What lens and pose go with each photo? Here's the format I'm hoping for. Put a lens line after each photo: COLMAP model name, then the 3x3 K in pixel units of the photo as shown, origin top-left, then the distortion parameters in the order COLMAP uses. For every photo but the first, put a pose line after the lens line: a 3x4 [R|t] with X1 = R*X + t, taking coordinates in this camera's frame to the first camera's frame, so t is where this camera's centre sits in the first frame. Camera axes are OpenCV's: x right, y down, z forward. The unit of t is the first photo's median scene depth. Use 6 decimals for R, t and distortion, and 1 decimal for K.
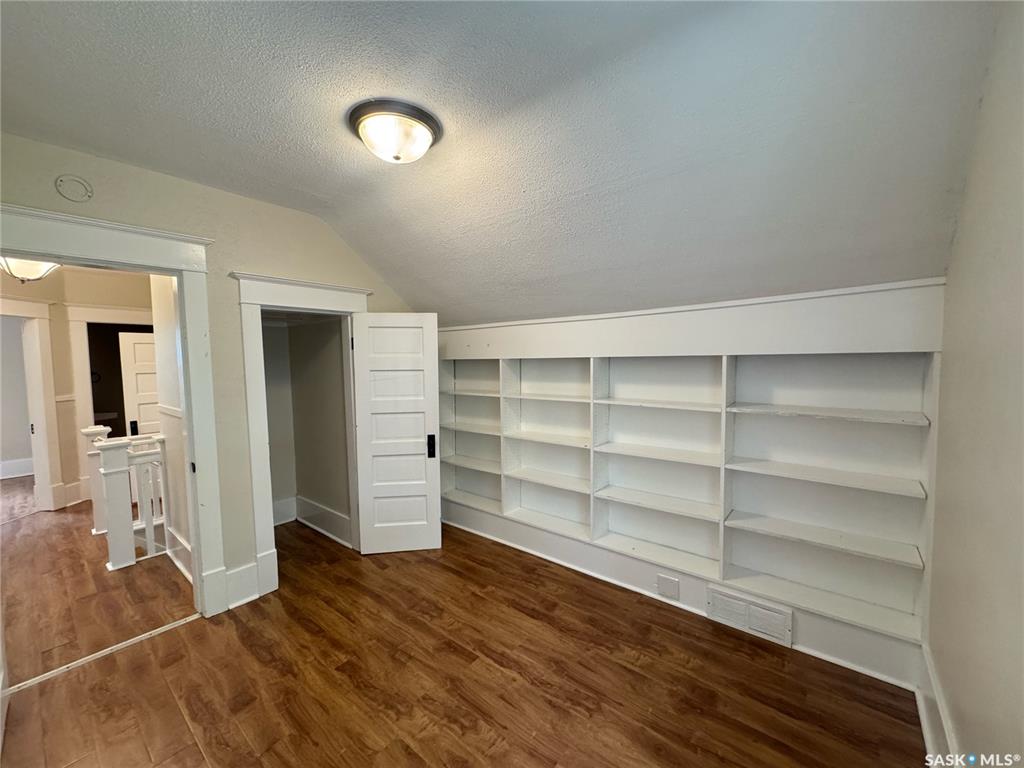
lens RADIAL K [[409.0, 0, 510.5], [0, 409.0, 382.6], [0, 0, 1]] dist [-0.002328, 0.000201]
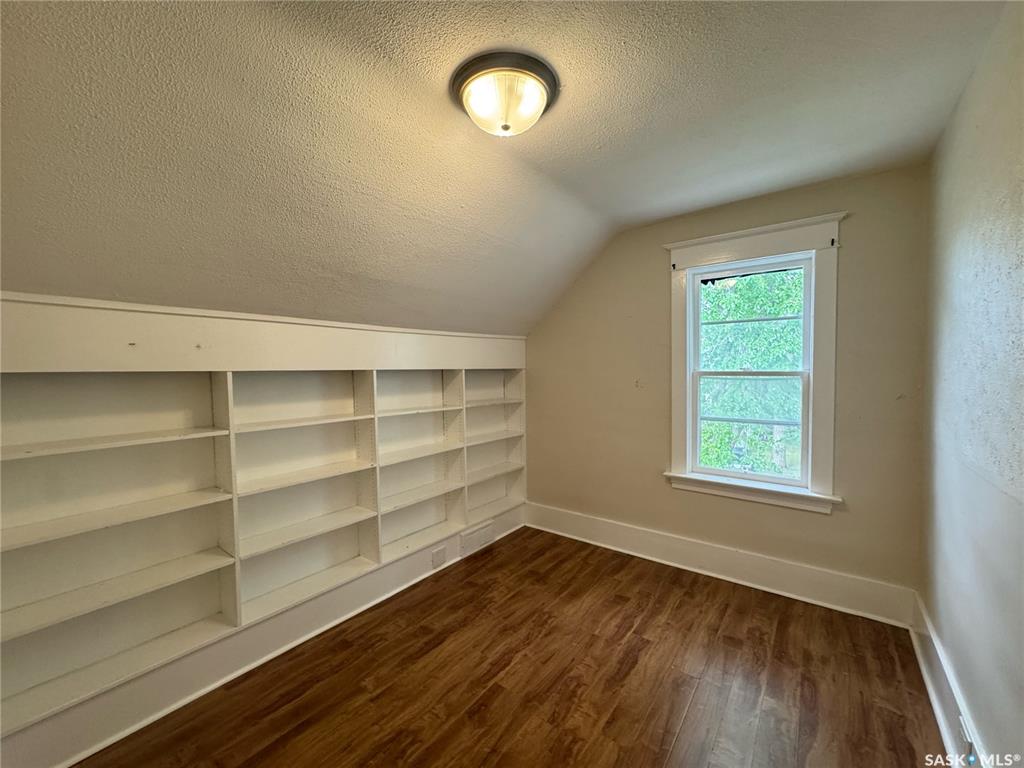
lens RADIAL K [[409.0, 0, 510.5], [0, 409.0, 382.6], [0, 0, 1]] dist [-0.002328, 0.000201]
pose [[-0.035054, -0.014700, 0.999277, -1.010445], [0.068332, 0.997517, 0.017071, -0.036002], [-0.997047, 0.068881, -0.033963, 0.946090]]
